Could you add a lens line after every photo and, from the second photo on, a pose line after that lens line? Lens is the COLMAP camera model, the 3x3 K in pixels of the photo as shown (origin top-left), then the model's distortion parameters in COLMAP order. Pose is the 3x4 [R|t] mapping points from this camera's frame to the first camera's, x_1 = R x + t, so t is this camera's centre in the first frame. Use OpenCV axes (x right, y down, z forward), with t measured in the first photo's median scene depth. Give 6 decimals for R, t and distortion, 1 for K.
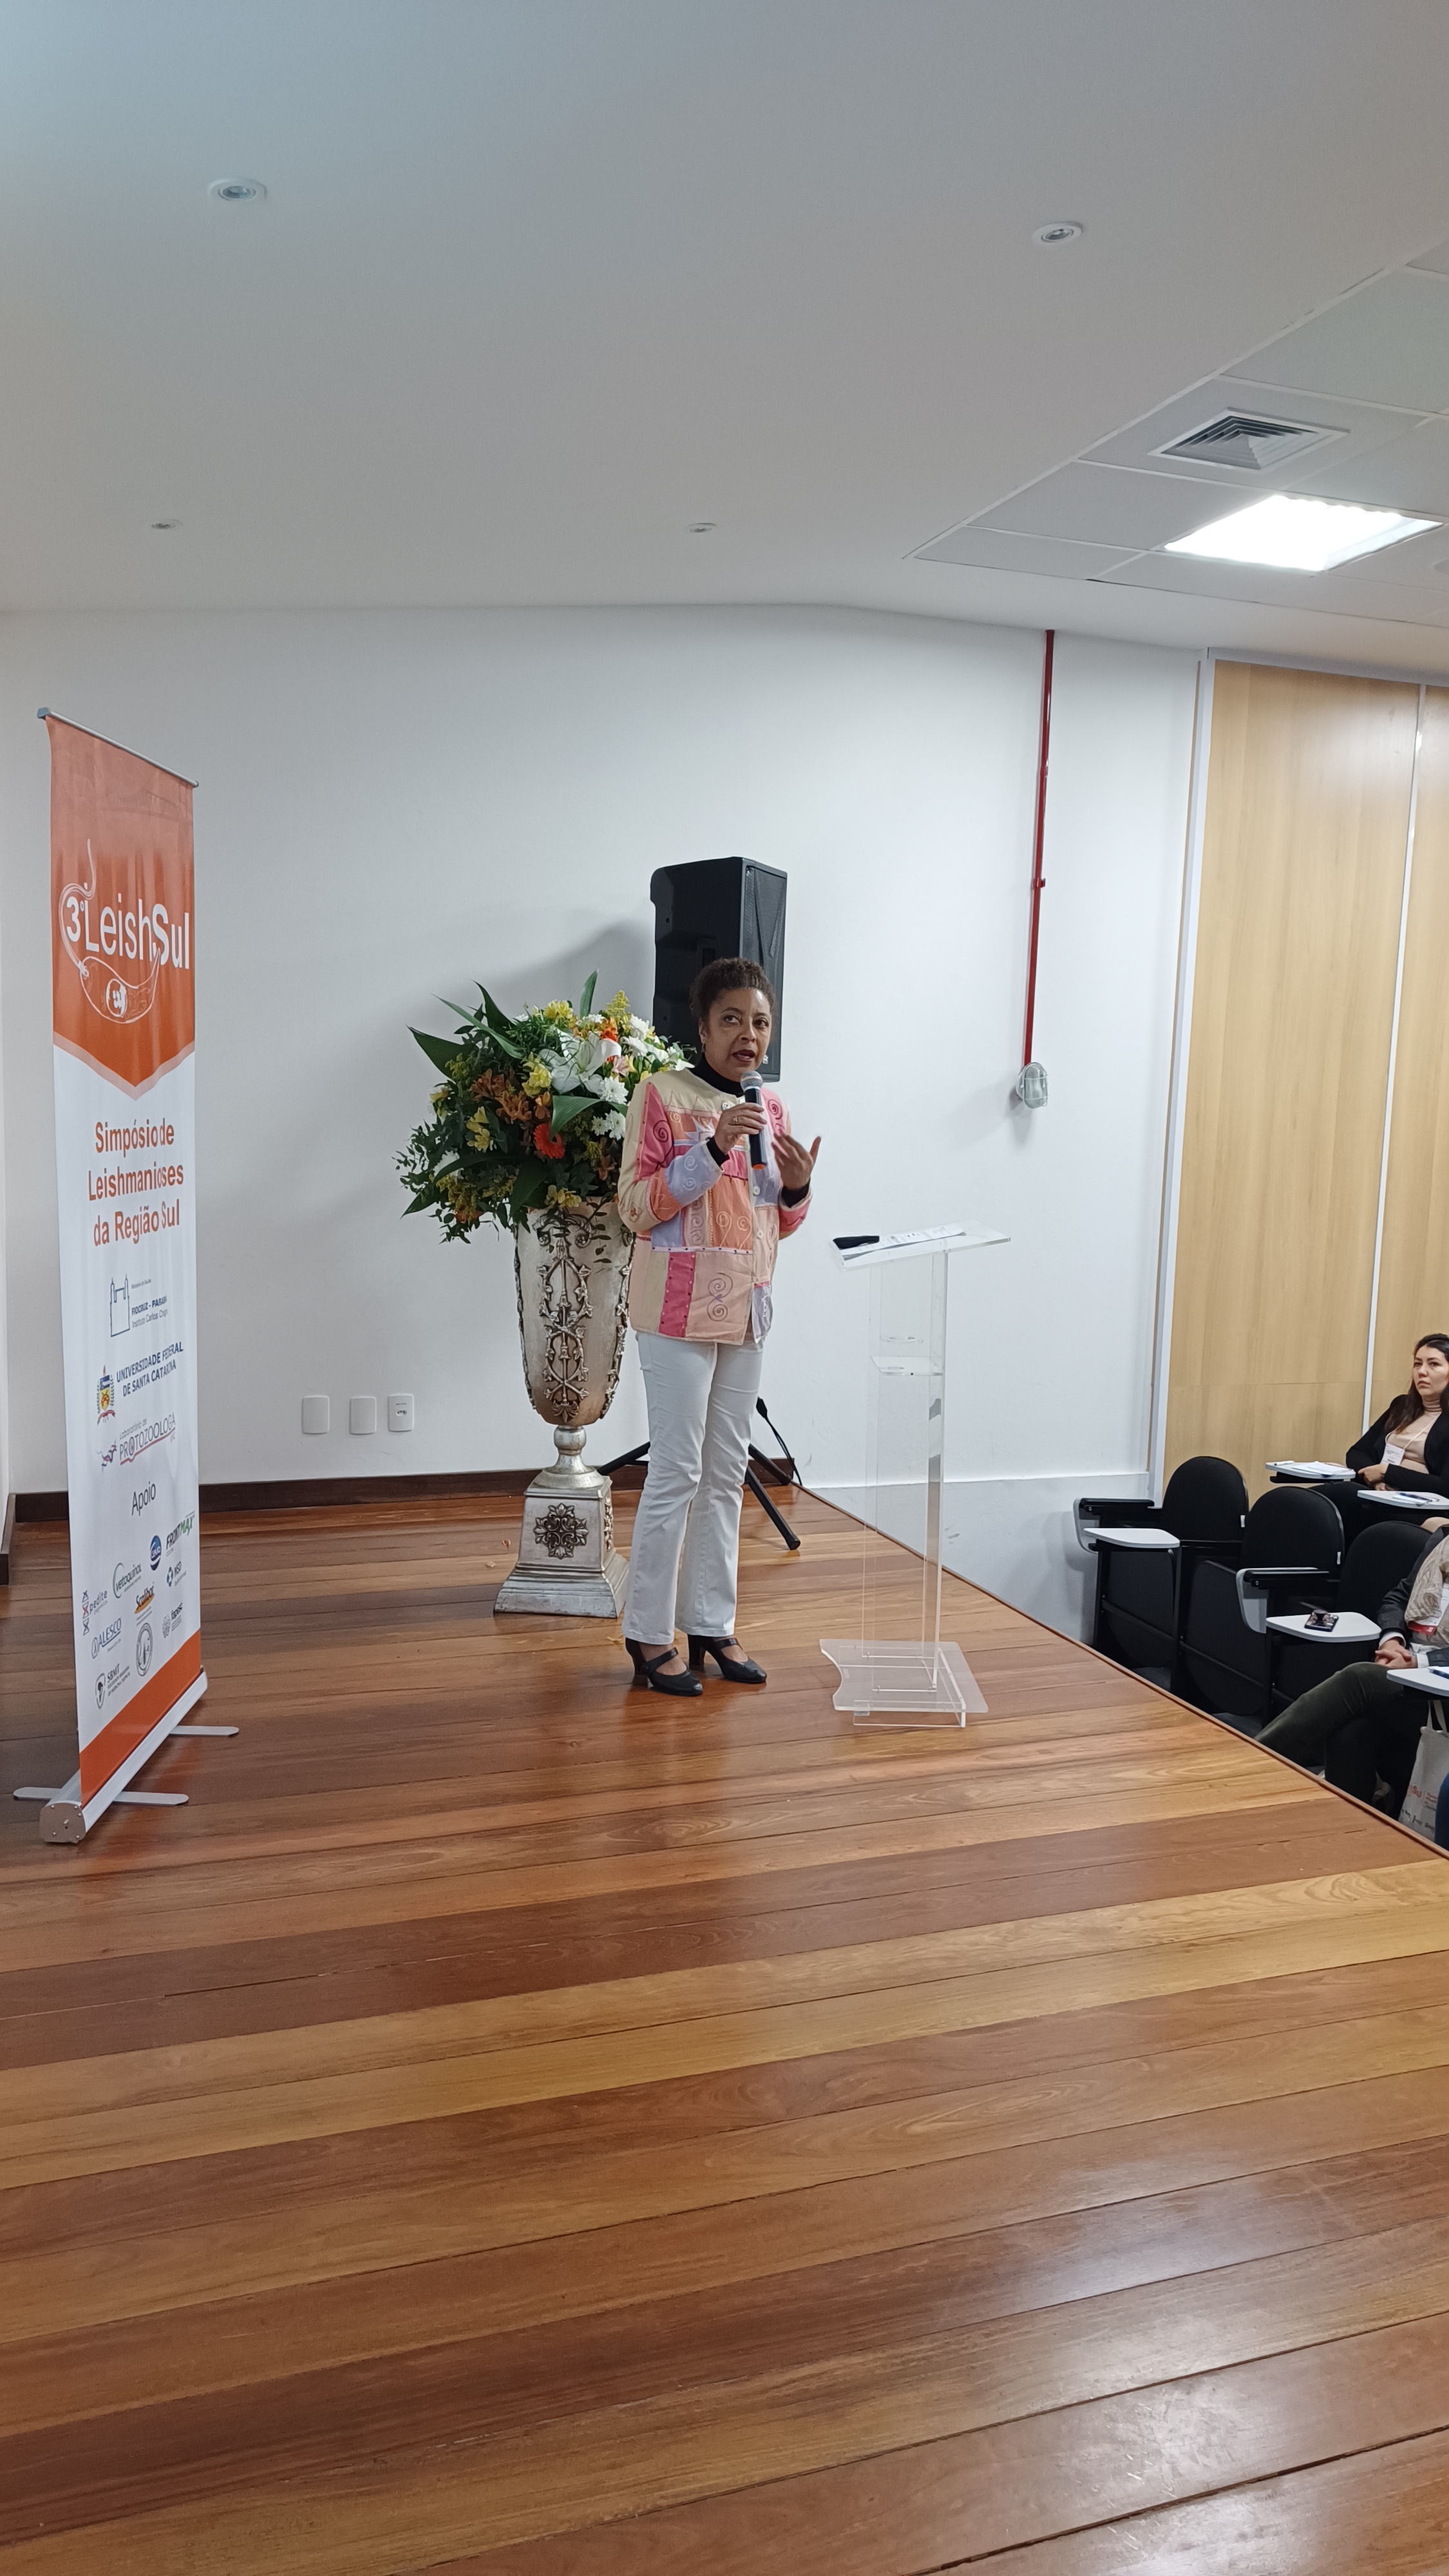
lens RADIAL K [[1866.6, 0, 724.5], [0, 1866.6, 1288.0], [0, 0, 1]] dist [0.072873, -0.118336]
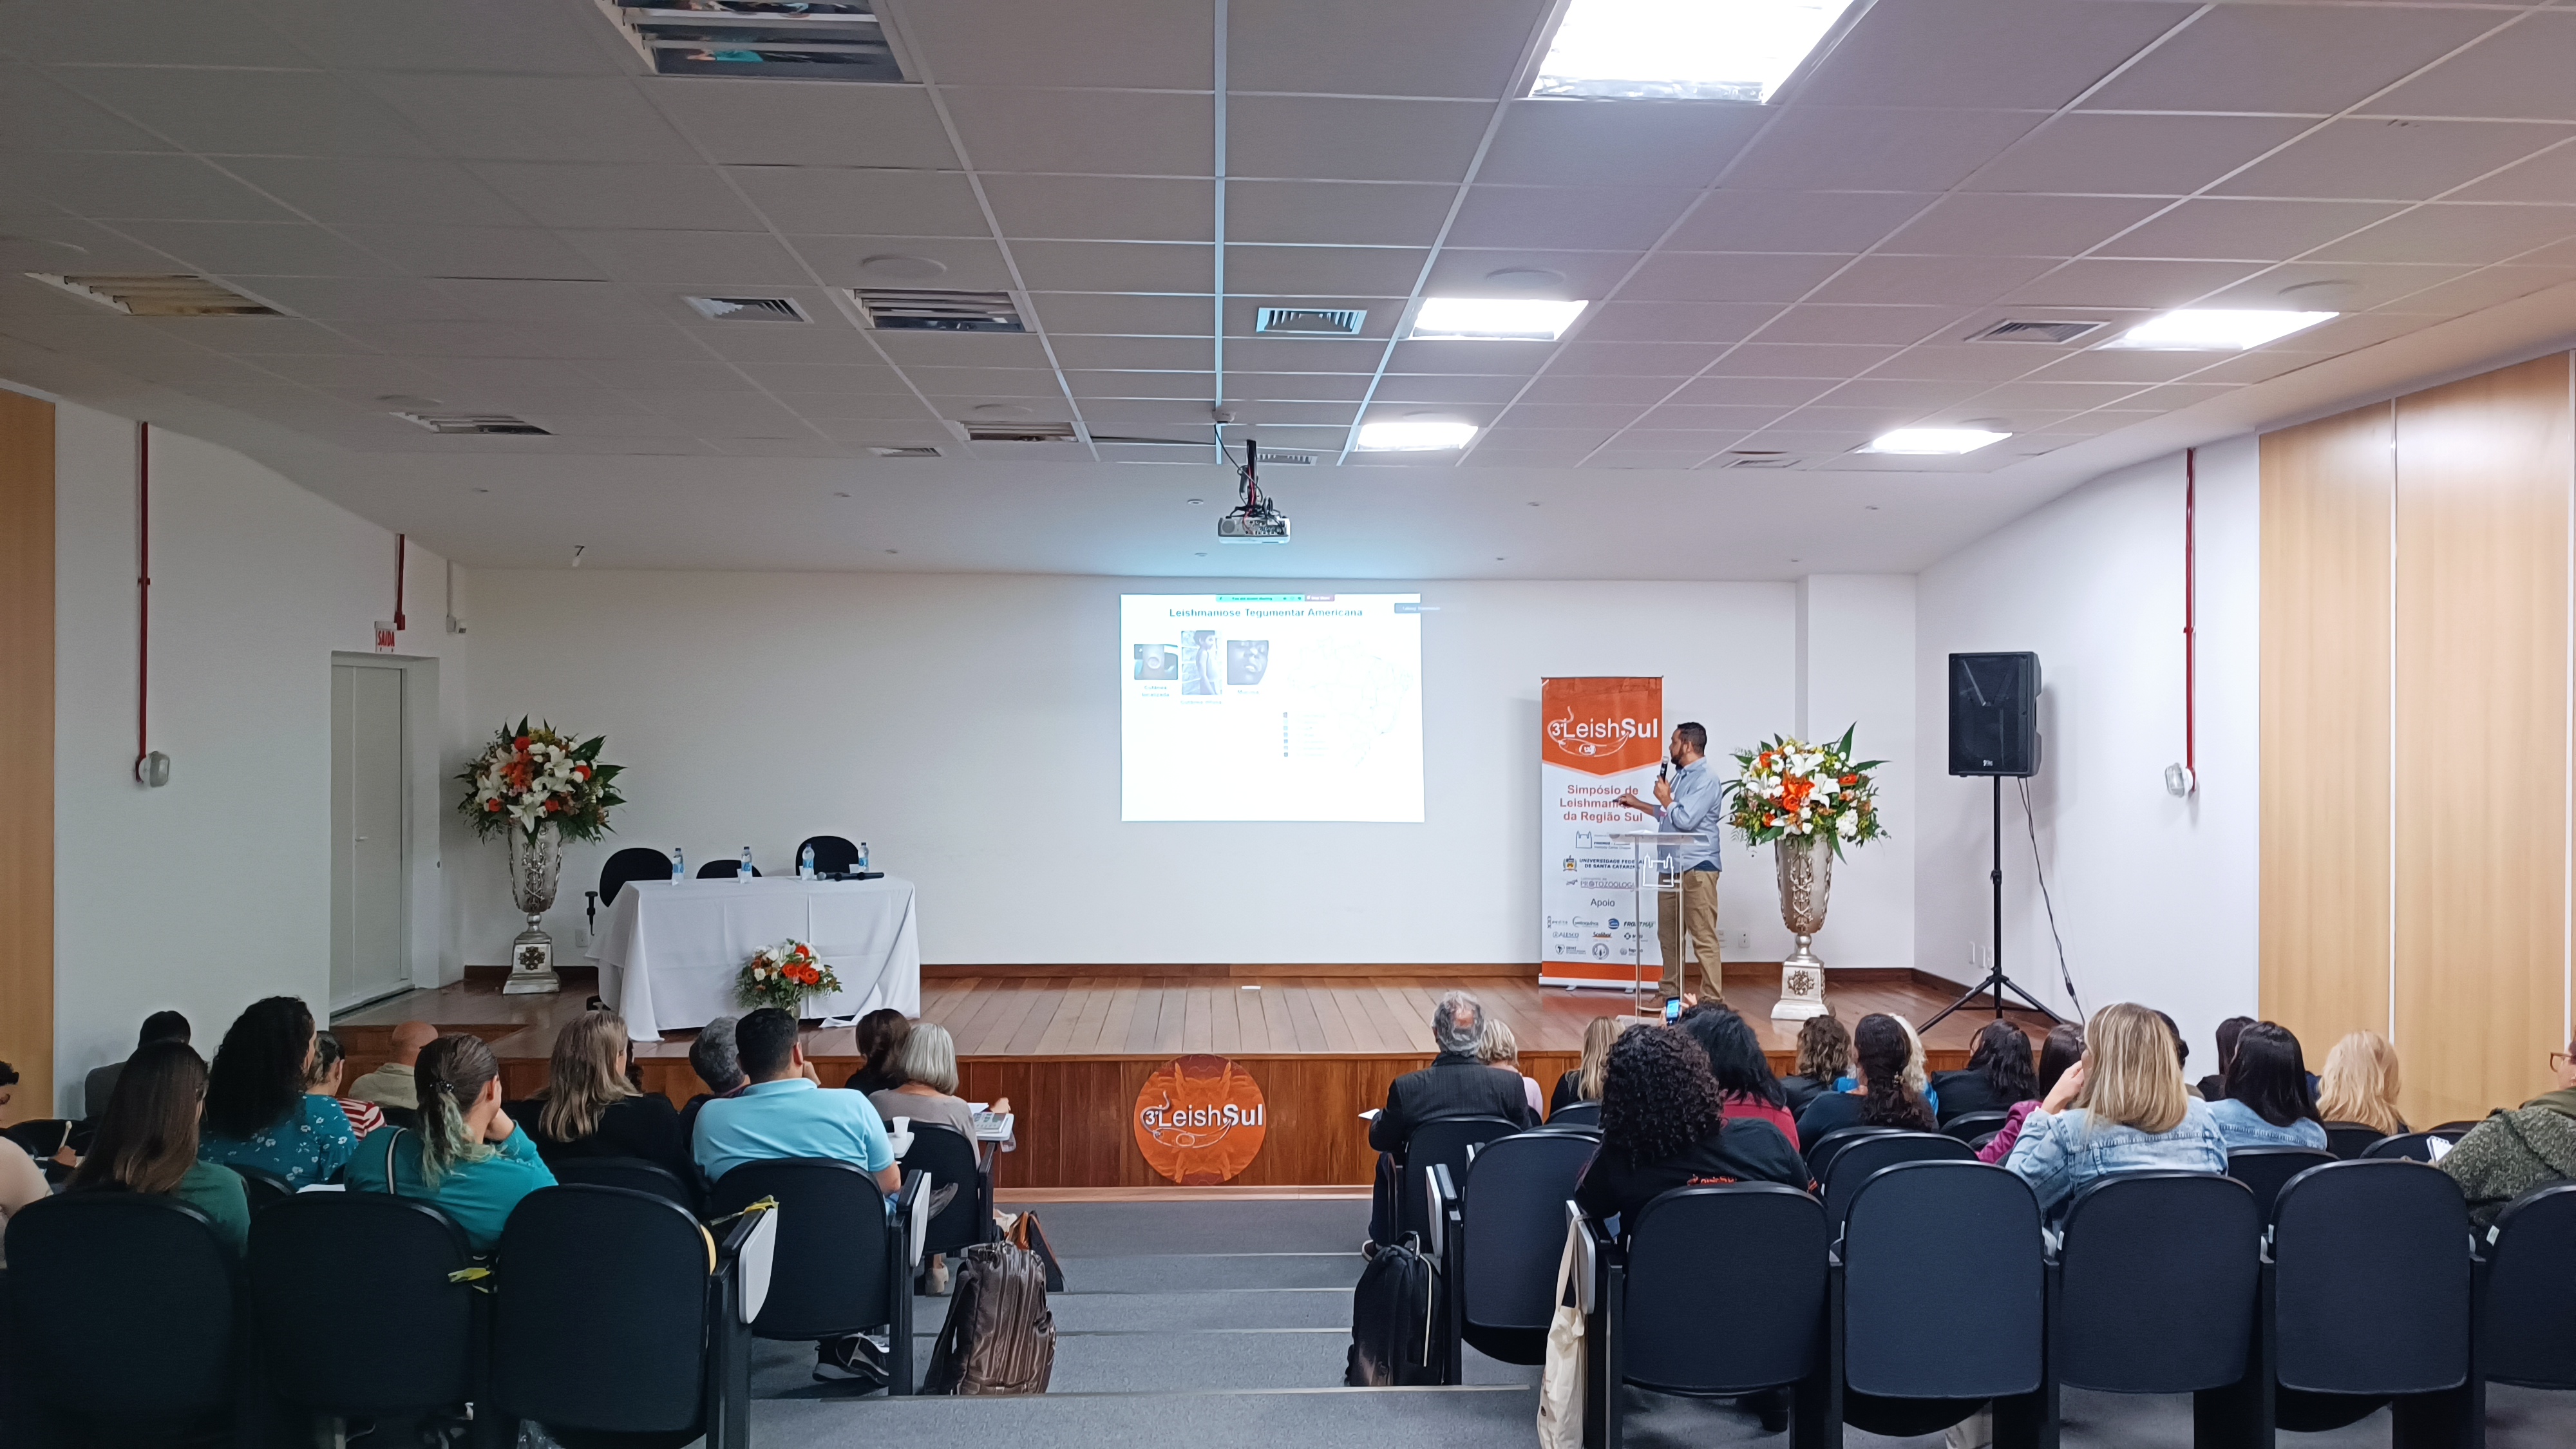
lens RADIAL K [[1866.6, 0, 1311.0], [0, 1866.6, 726.8], [0, 0, 1]] dist [0.072873, -0.118336]
pose [[-0.301977, -0.029211, -0.952868, 1.679306], [-0.116634, 0.993154, 0.006517, -0.086934], [0.946154, 0.113105, -0.303316, 0.851514]]
